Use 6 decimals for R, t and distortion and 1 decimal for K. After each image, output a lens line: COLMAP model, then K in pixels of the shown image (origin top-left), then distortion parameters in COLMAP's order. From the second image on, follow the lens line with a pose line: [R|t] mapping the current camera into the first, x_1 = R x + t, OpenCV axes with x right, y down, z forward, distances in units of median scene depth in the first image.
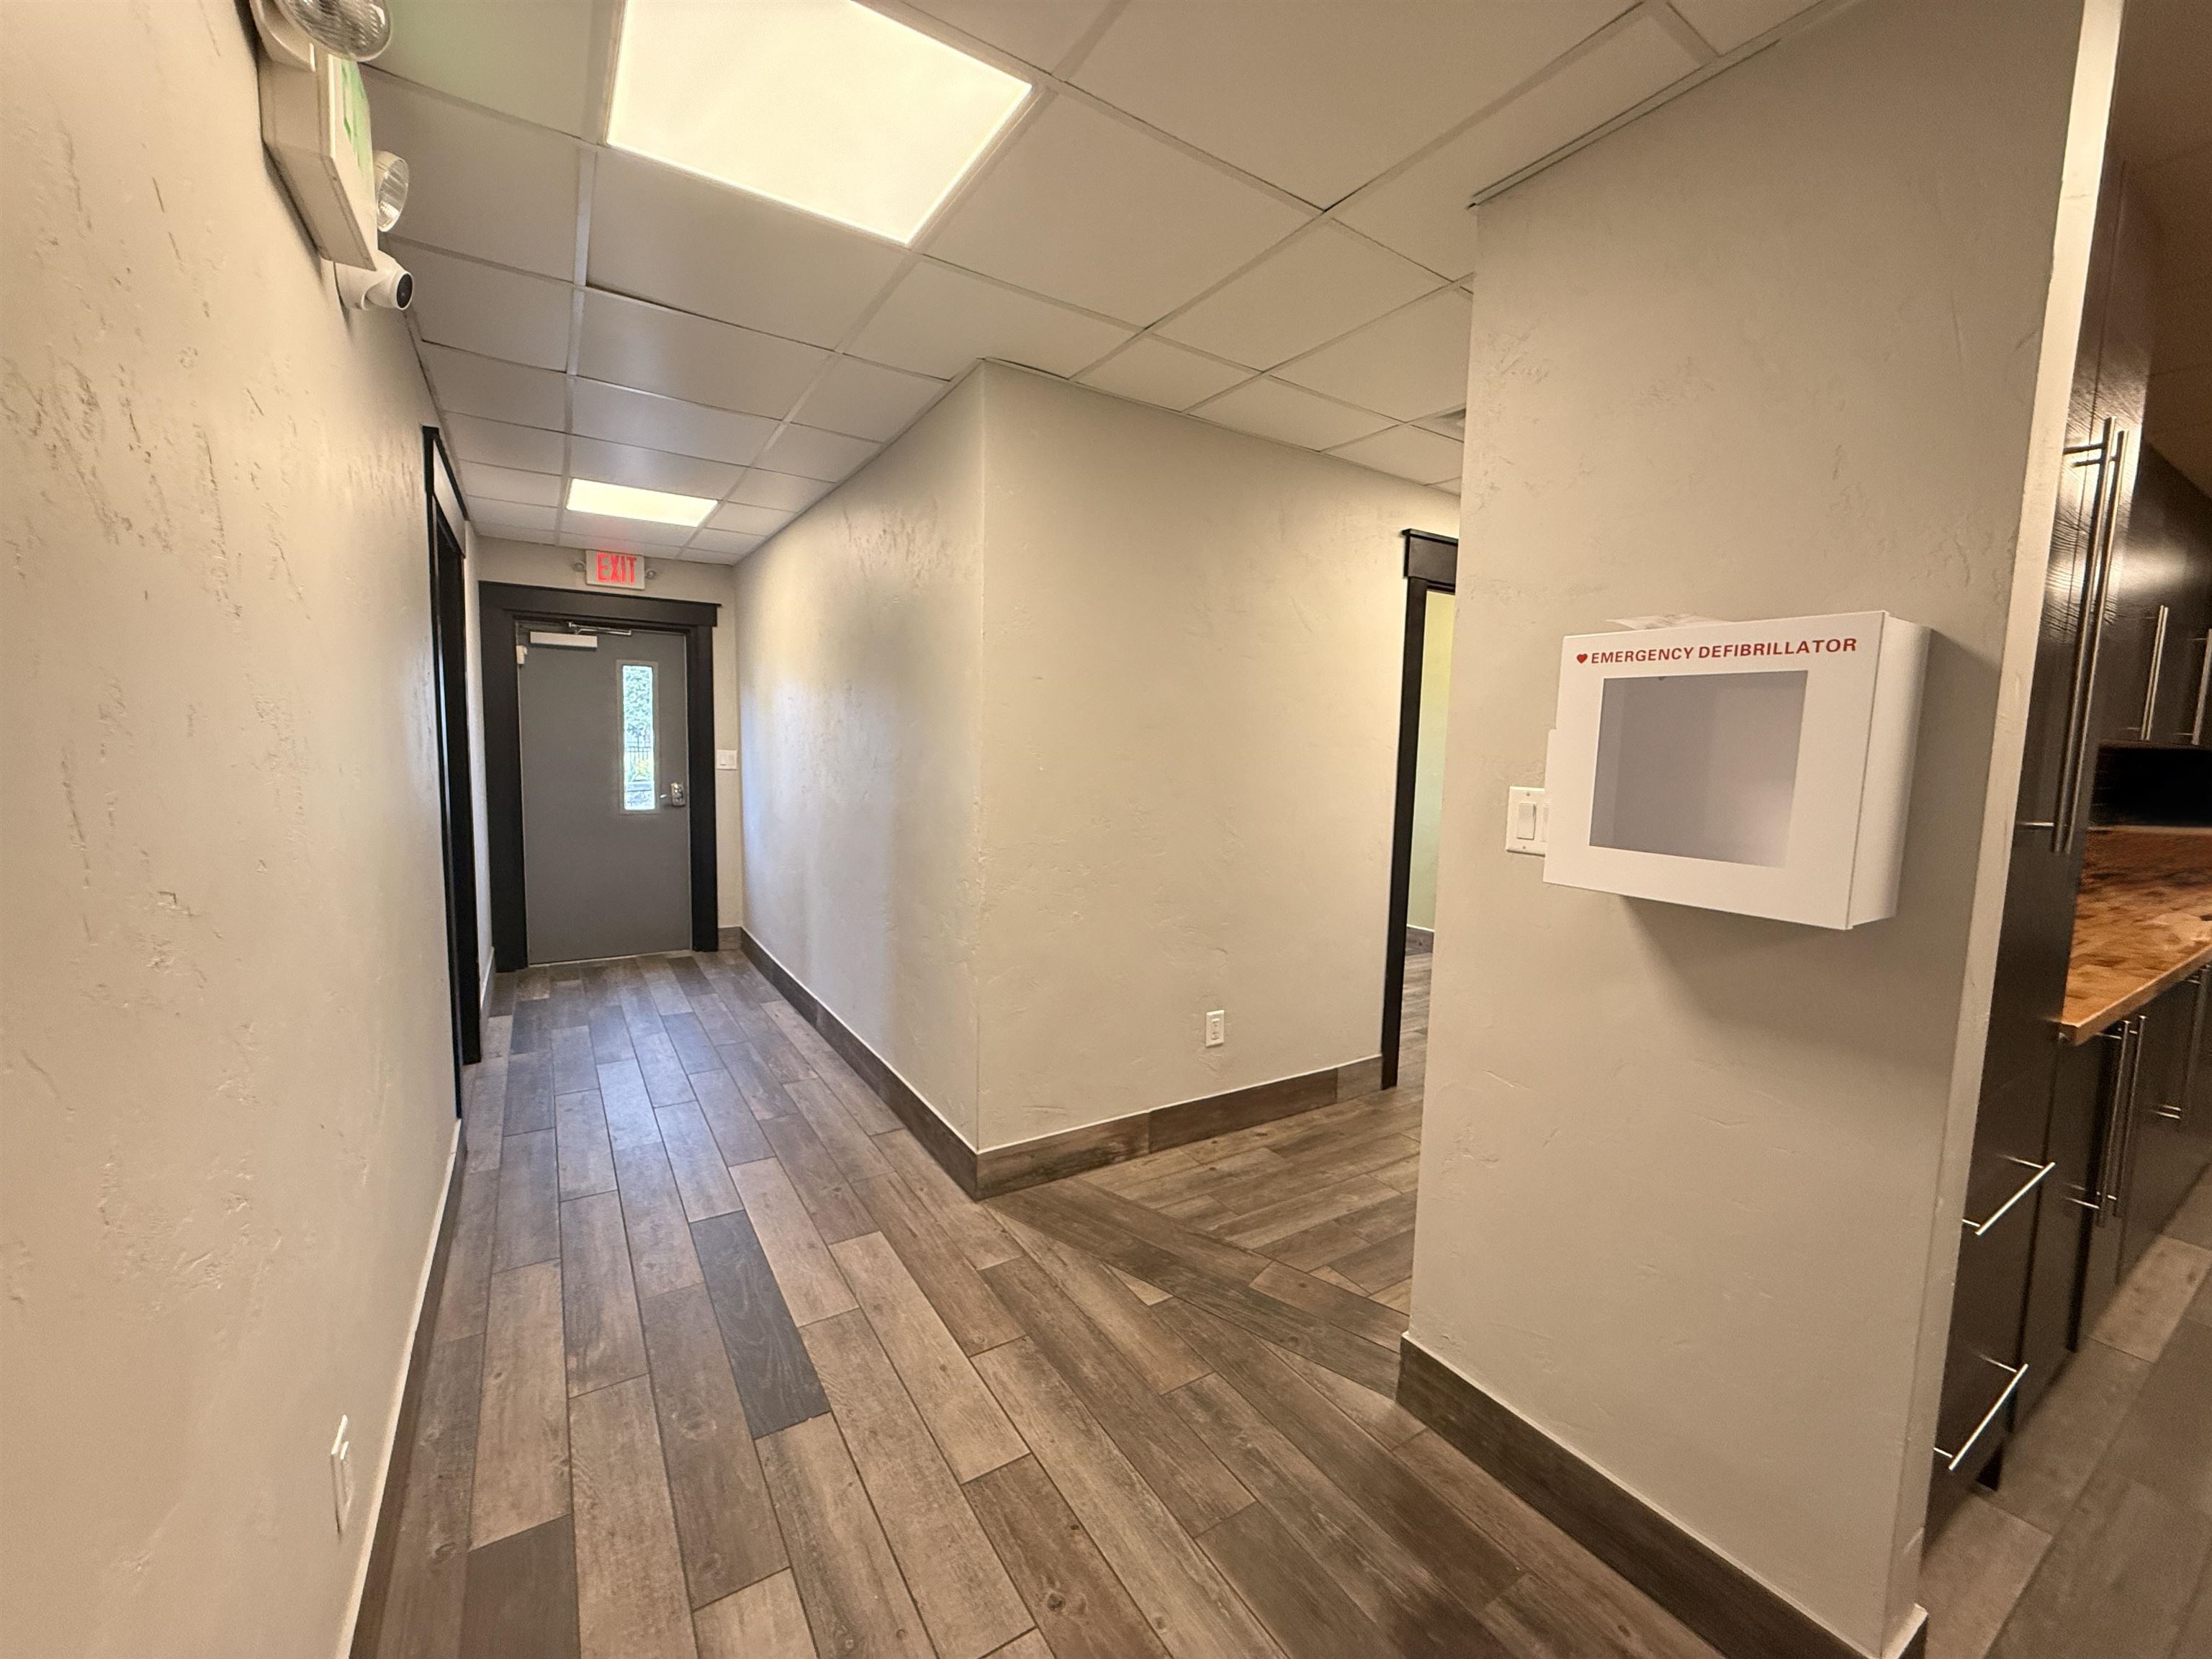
lens RADIAL K [[888.1, 0, 1095.6], [0, 888.1, 829.5], [0, 0, 1]] dist [-0.001203, -0.000245]
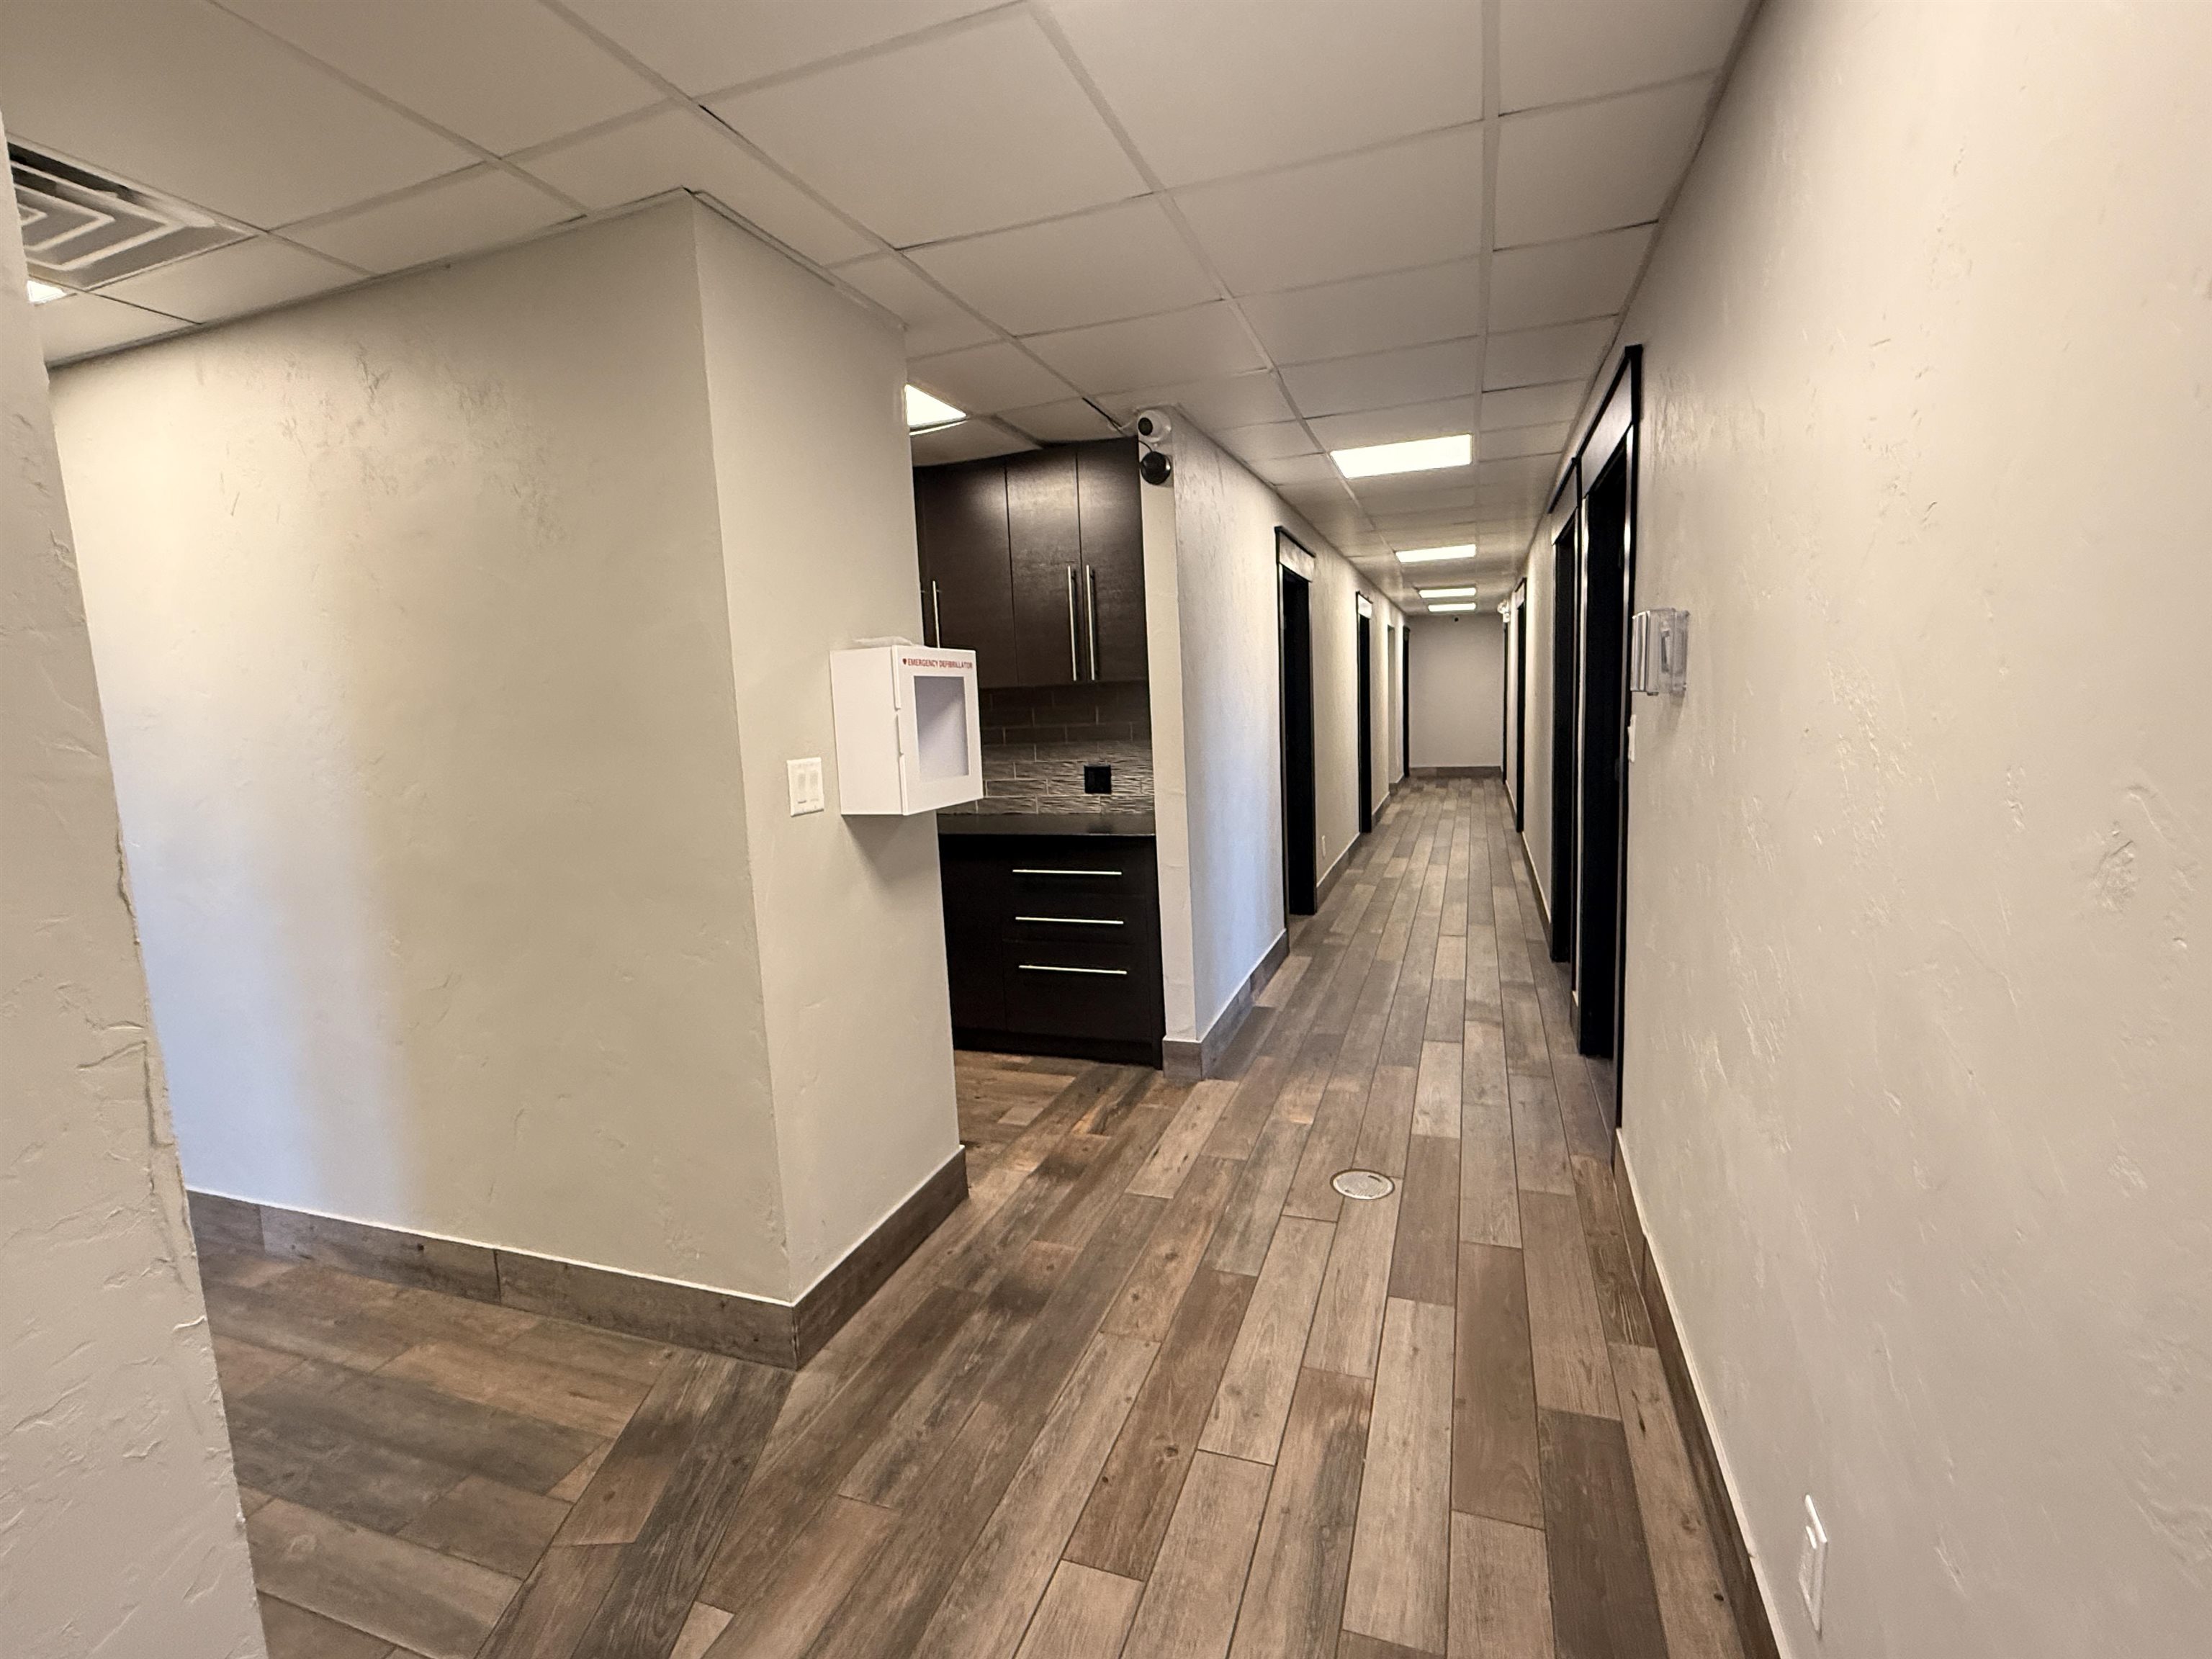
lens RADIAL K [[1018.8, 0, 1101.6], [0, 1018.8, 833.0], [0, 0, 1]] dist [-0.000272, 0.000222]
pose [[-0.617107, -0.101096, 0.780358, -0.861324], [0.107853, 0.971486, 0.211147, -0.199372], [-0.779453, 0.214465, -0.588607, 1.517442]]
